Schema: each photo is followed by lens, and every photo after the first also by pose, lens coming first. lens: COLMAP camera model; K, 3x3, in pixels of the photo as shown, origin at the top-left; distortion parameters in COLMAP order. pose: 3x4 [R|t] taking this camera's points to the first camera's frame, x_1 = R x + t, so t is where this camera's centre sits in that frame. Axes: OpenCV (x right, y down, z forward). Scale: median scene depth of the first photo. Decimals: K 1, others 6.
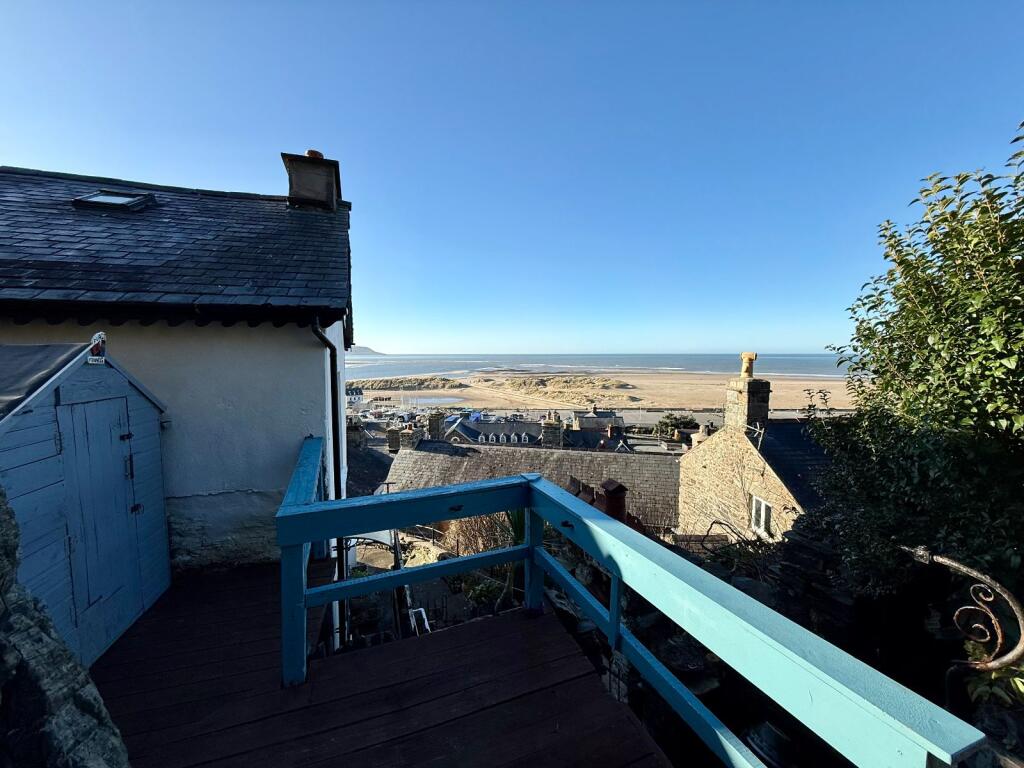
lens RADIAL K [[408.1, 0, 512.0], [0, 408.1, 384.0], [0, 0, 1]] dist [0.001373, 0.000229]
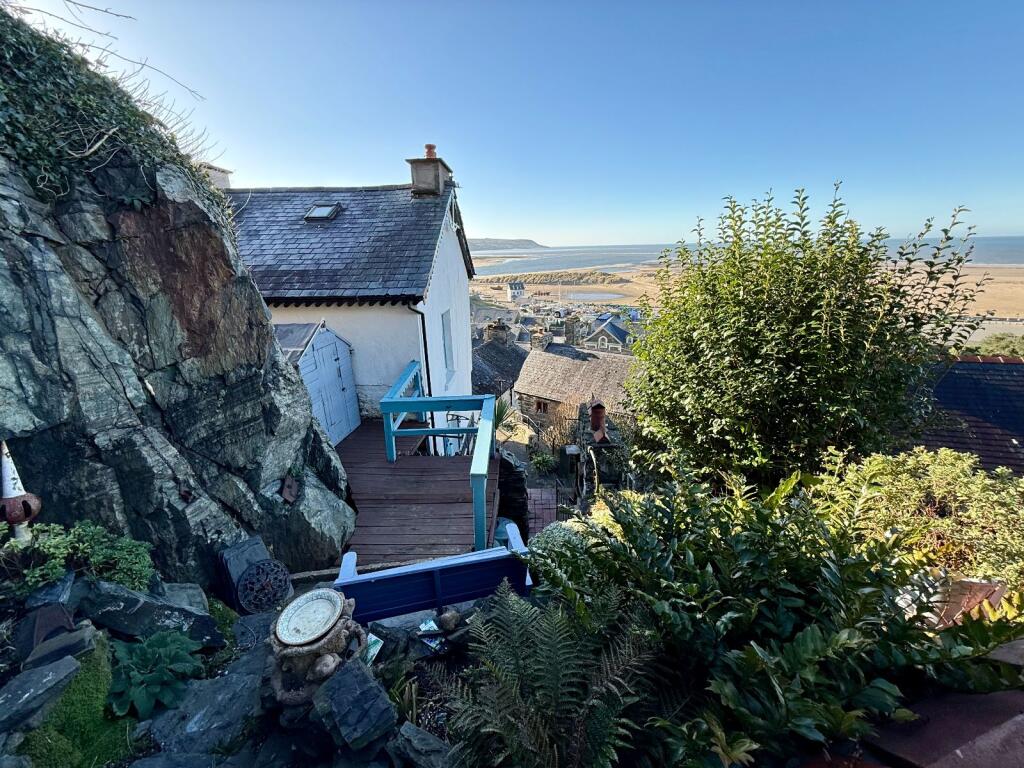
lens RADIAL K [[406.5, 0, 512.0], [0, 406.5, 384.0], [0, 0, 1]] dist [-0.000240, 0.000963]
pose [[0.926652, 0.102217, -0.361757, 0.218388], [-0.007420, 0.967108, 0.254257, -0.087484], [0.375847, -0.232923, 0.896931, -0.192452]]
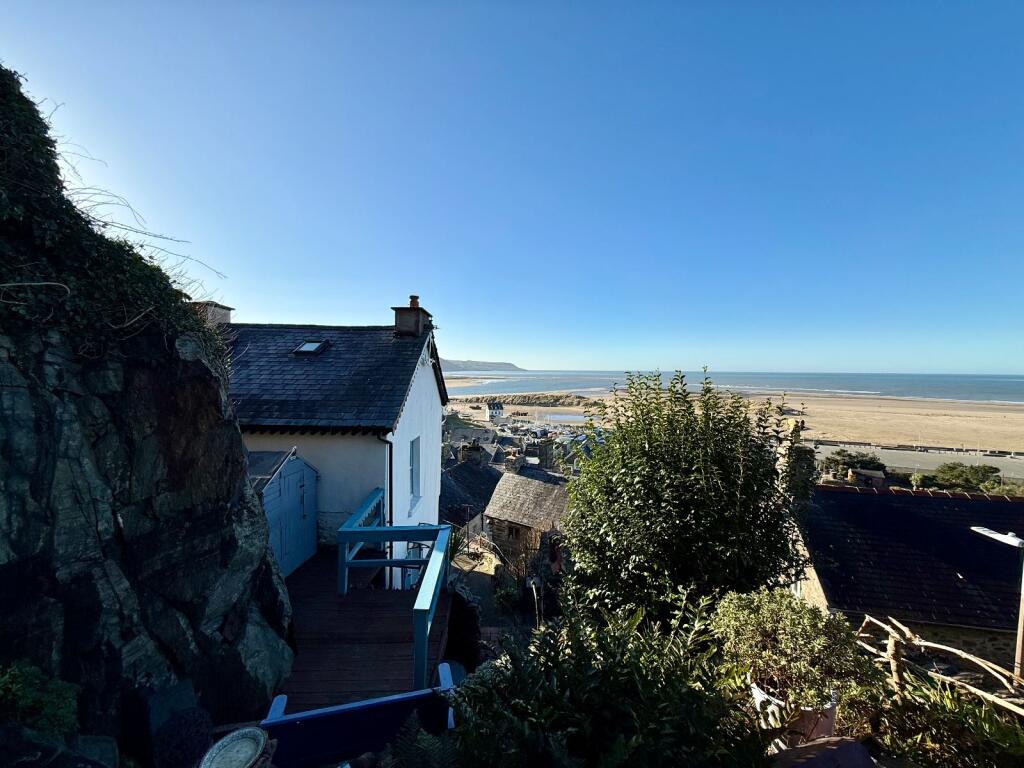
lens RADIAL K [[406.5, 0, 512.0], [0, 406.5, 384.0], [0, 0, 1]] dist [-0.000240, 0.000963]
pose [[0.944131, 0.022724, -0.328787, 0.261936], [-0.036027, 0.998758, -0.034427, -0.114283], [0.327596, 0.044348, 0.943776, -0.231572]]
